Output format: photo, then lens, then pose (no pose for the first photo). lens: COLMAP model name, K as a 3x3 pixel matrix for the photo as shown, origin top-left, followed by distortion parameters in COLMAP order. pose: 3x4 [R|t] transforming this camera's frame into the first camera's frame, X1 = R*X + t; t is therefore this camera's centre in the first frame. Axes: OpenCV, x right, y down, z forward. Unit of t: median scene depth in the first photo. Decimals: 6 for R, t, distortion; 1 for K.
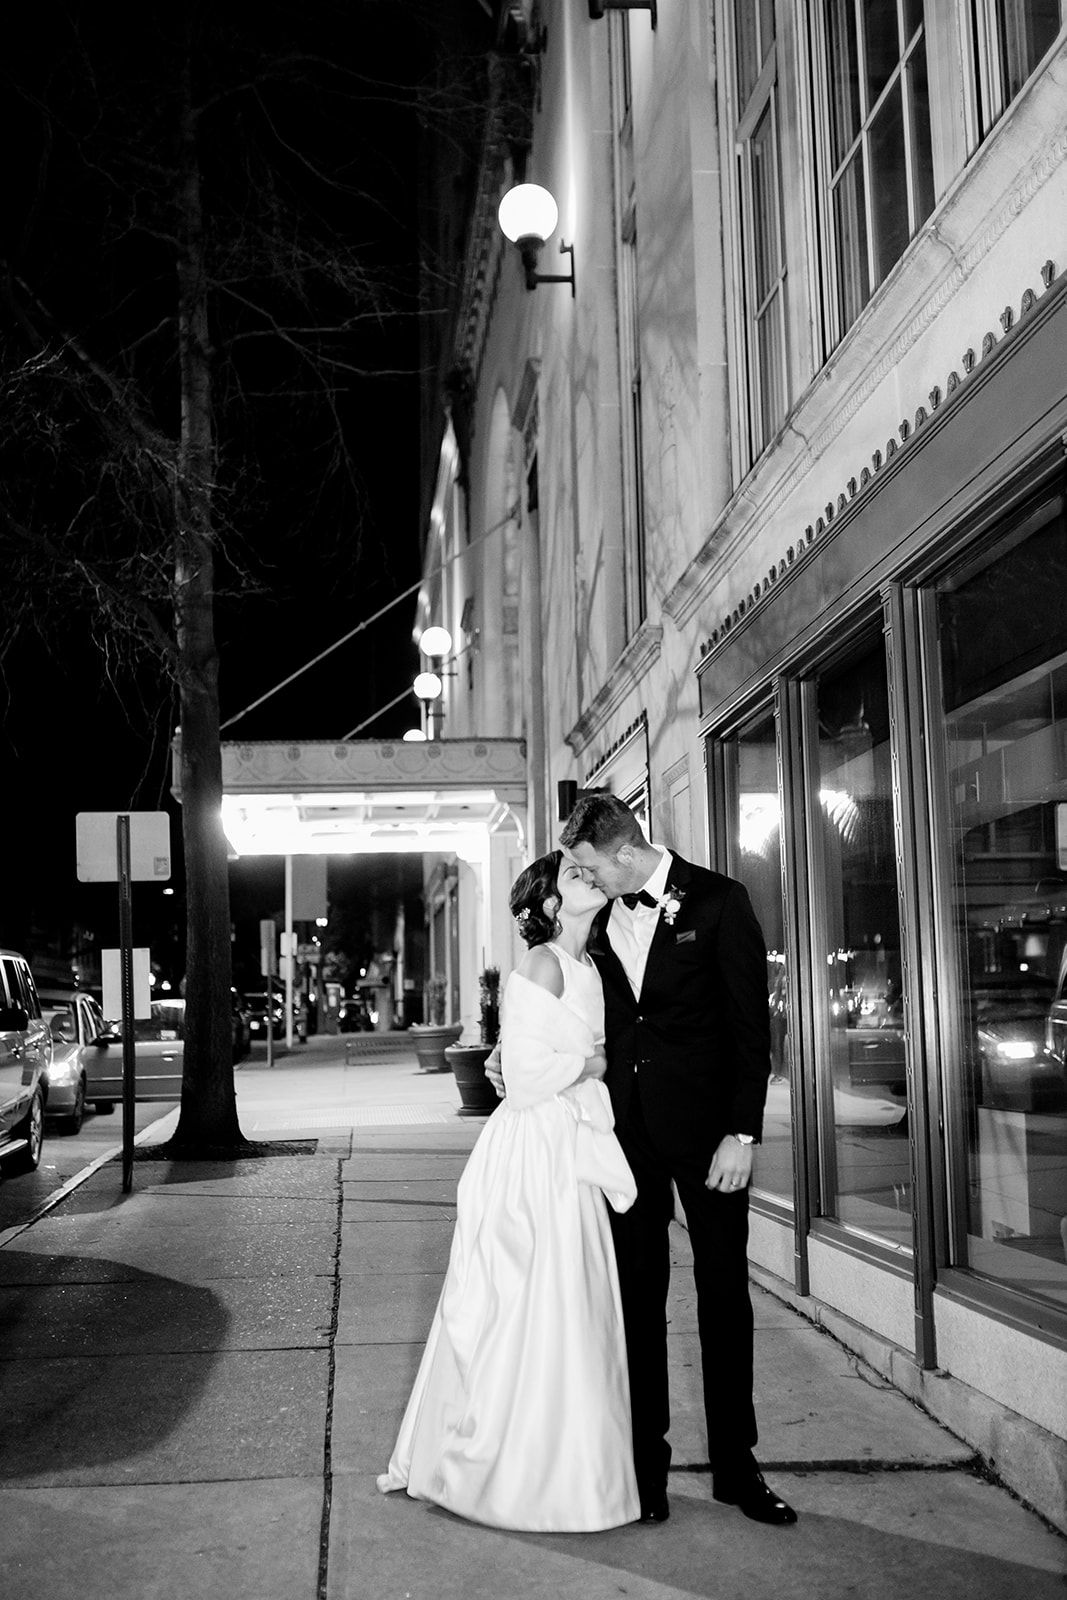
lens RADIAL K [[1566.9, 0, 533.5], [0, 1566.9, 800.0], [0, 0, 1]] dist [0.002532, 0.010249]
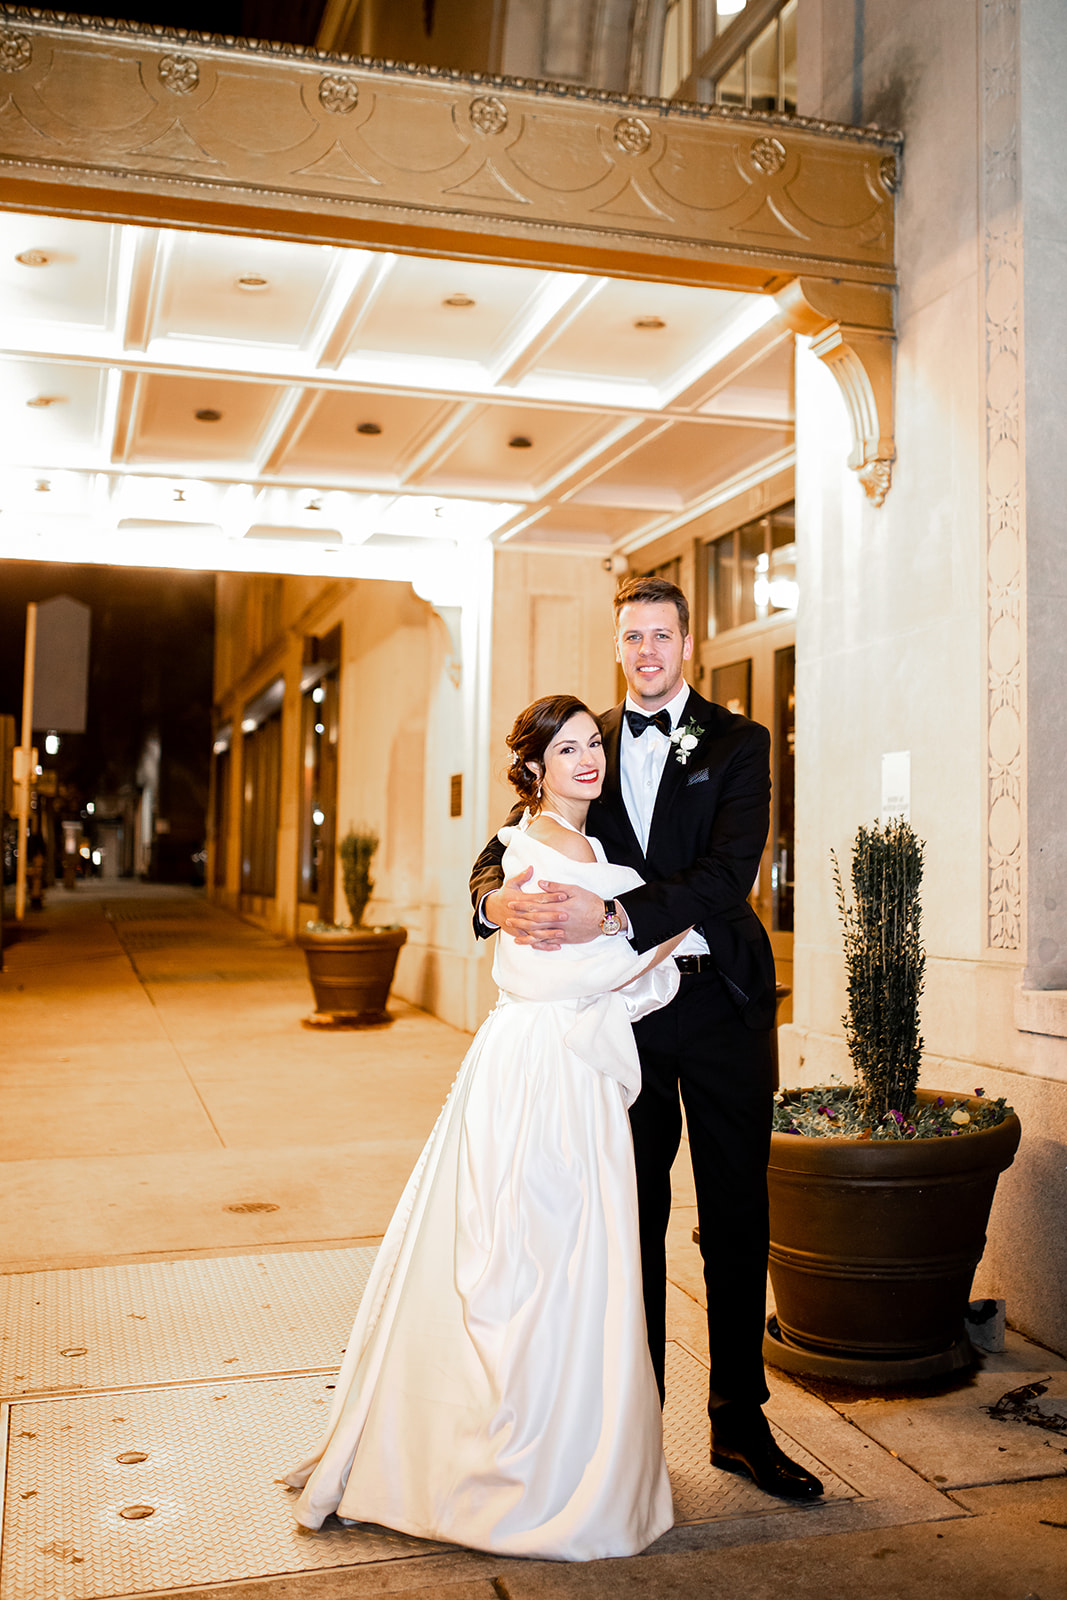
lens RADIAL K [[1566.9, 0, 533.5], [0, 1566.9, 800.0], [0, 0, 1]] dist [0.002532, 0.010249]
pose [[0.984426, 0.045188, 0.169894, -0.072355], [-0.061237, 0.994017, 0.090443, 0.042581], [-0.164790, -0.099438, 0.981303, 0.394343]]
